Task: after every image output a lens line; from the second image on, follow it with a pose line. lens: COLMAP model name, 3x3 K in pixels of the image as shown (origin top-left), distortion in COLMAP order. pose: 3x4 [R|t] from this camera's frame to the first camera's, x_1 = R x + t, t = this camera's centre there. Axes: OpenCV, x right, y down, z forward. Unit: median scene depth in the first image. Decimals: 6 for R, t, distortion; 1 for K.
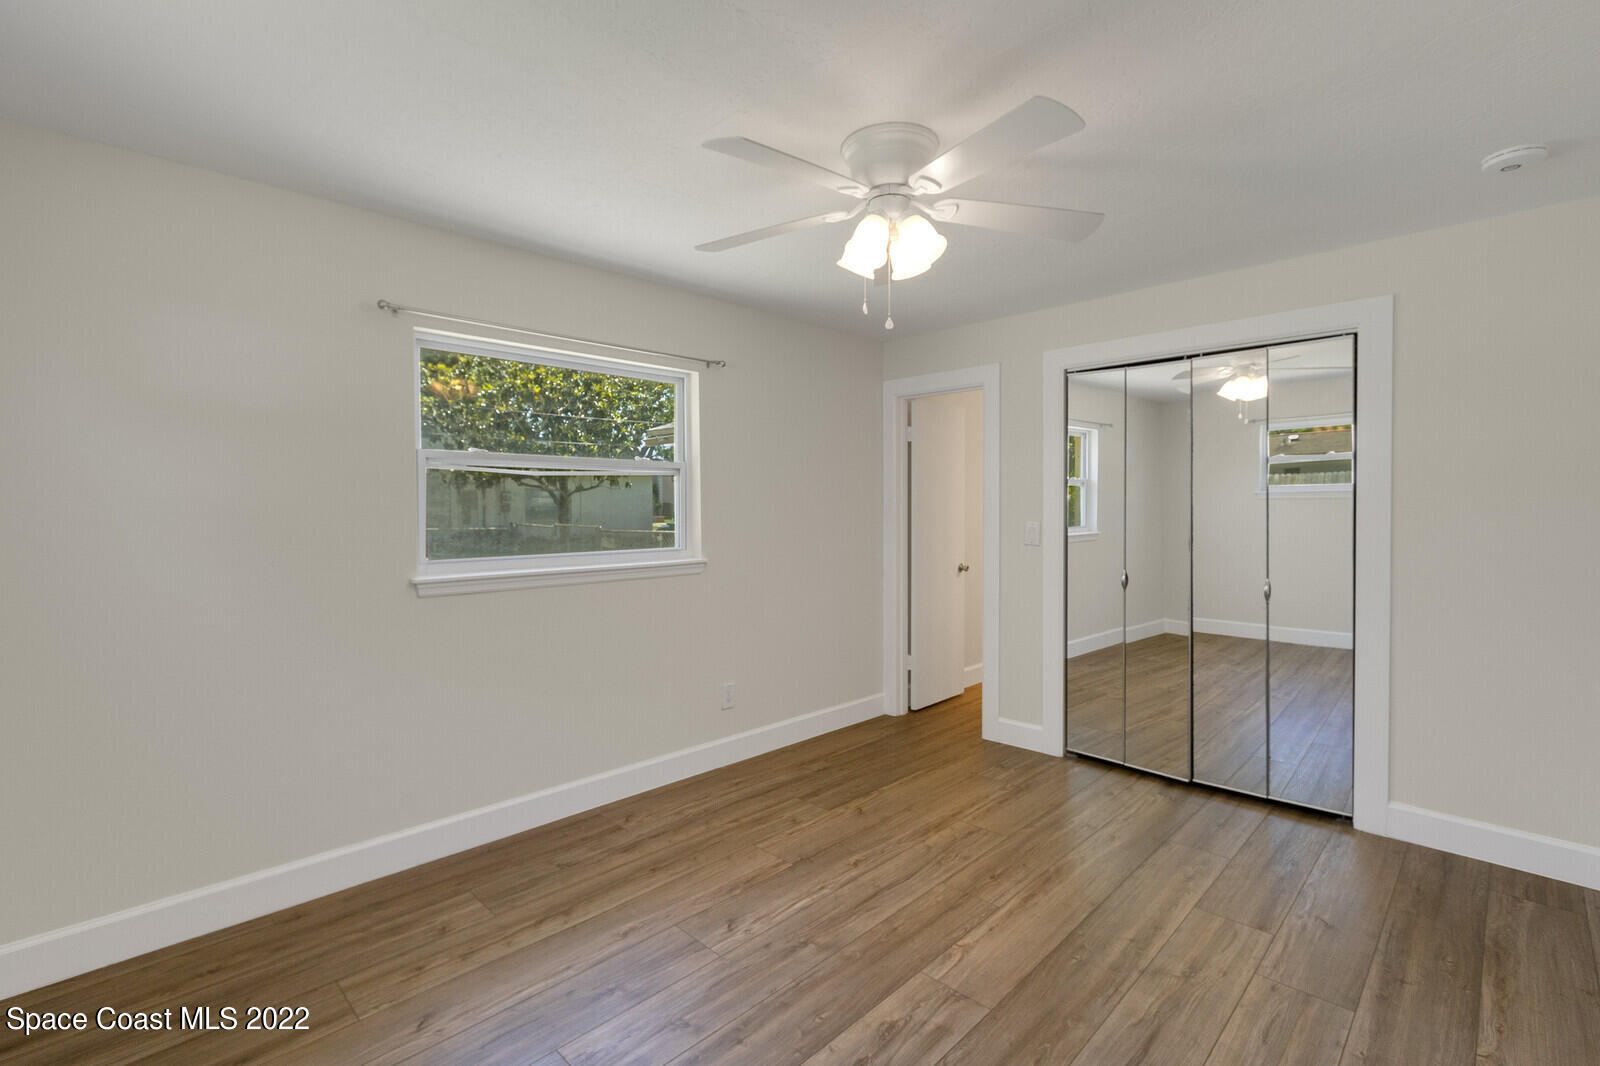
lens RADIAL K [[736.5, 0, 785.9], [0, 736.5, 523.3], [0, 0, 1]] dist [0.004198, -0.000994]
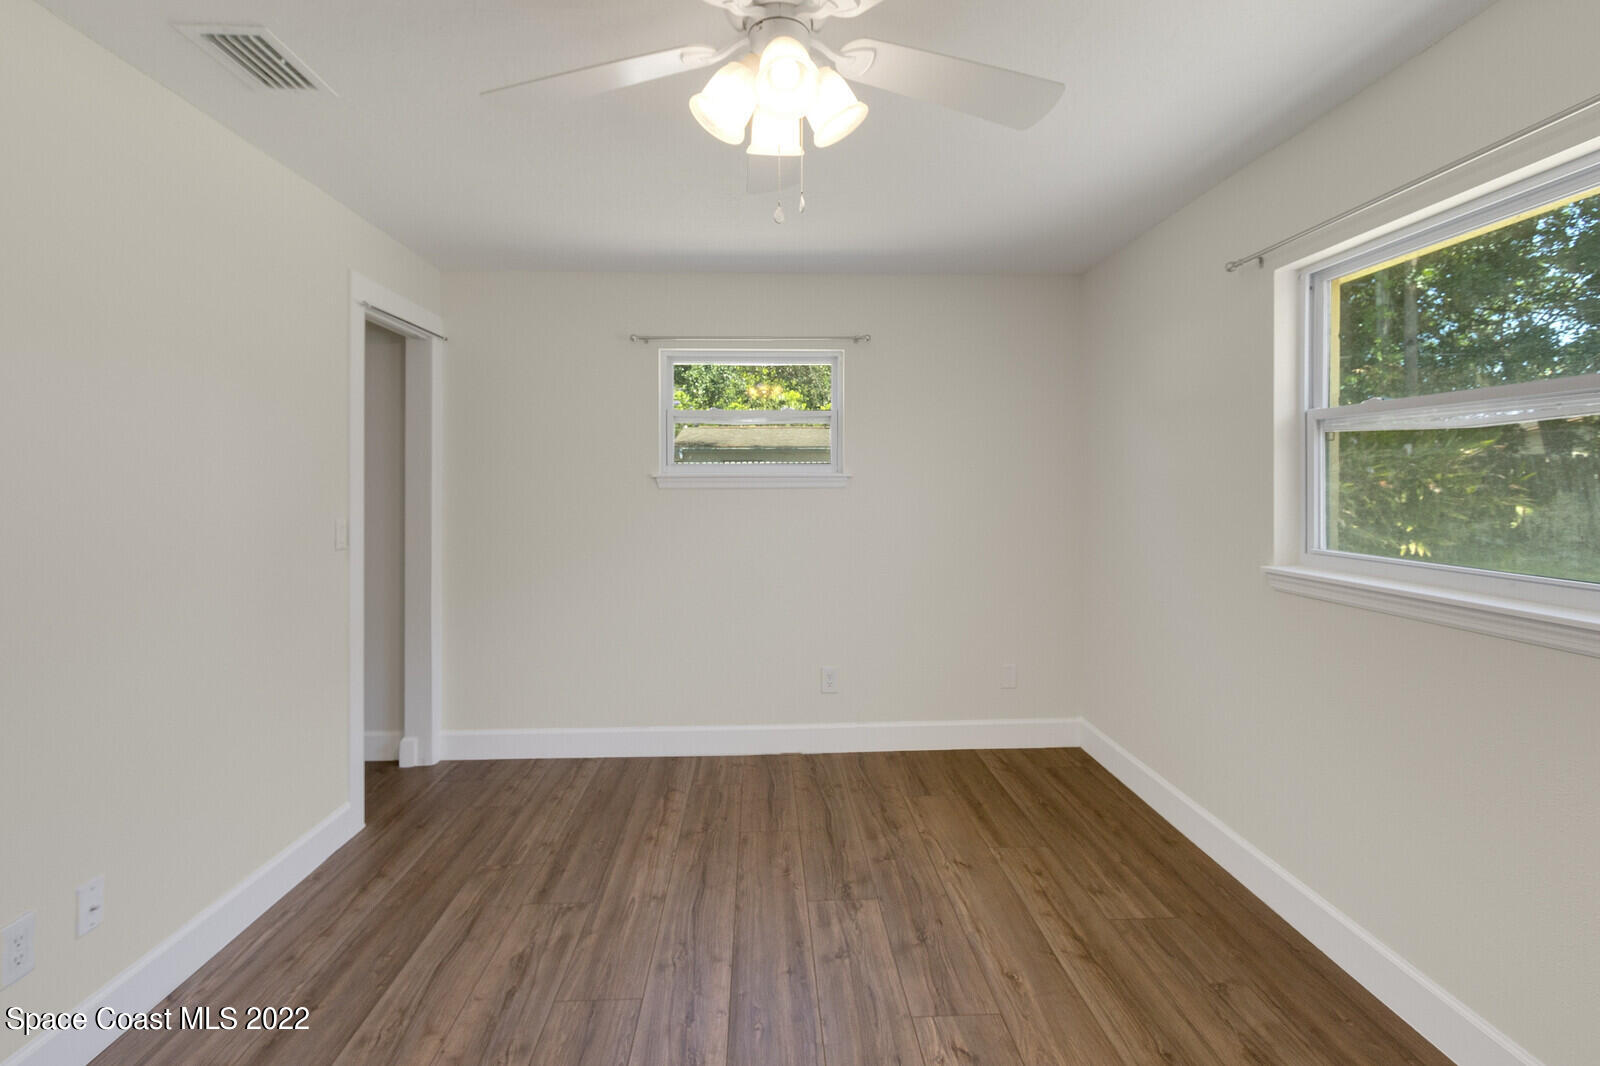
lens RADIAL K [[736.5, 0, 788.5], [0, 736.5, 483.0], [0, 0, 1]] dist [0.004198, -0.000994]
pose [[-0.679372, 0.004442, -0.733780, 0.545642], [-0.013573, 0.999735, 0.018619, -0.032829], [0.733668, 0.022609, -0.679131, 1.273056]]
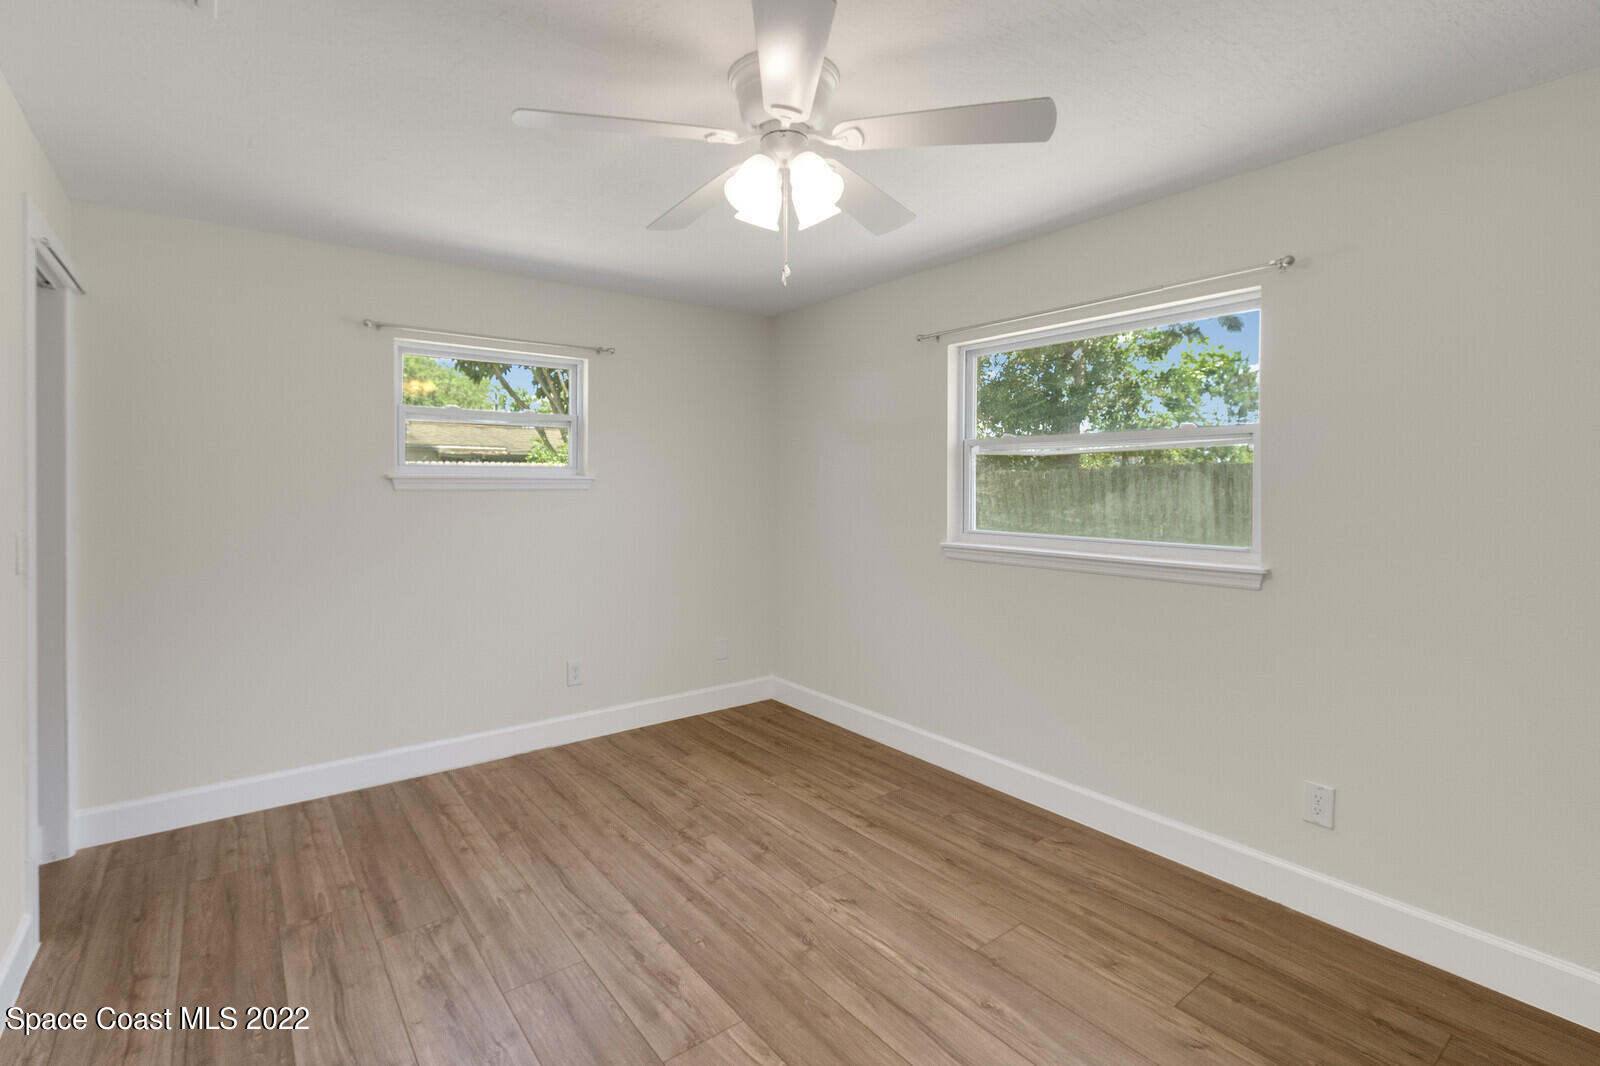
lens RADIAL K [[736.5, 0, 774.8], [0, 736.5, 492.4], [0, 0, 1]] dist [0.004198, -0.000994]
pose [[-0.145884, 0.012572, -0.989222, 0.875944], [-0.026078, 0.999523, 0.016549, -0.028506], [0.988958, 0.028212, -0.145486, 0.970821]]
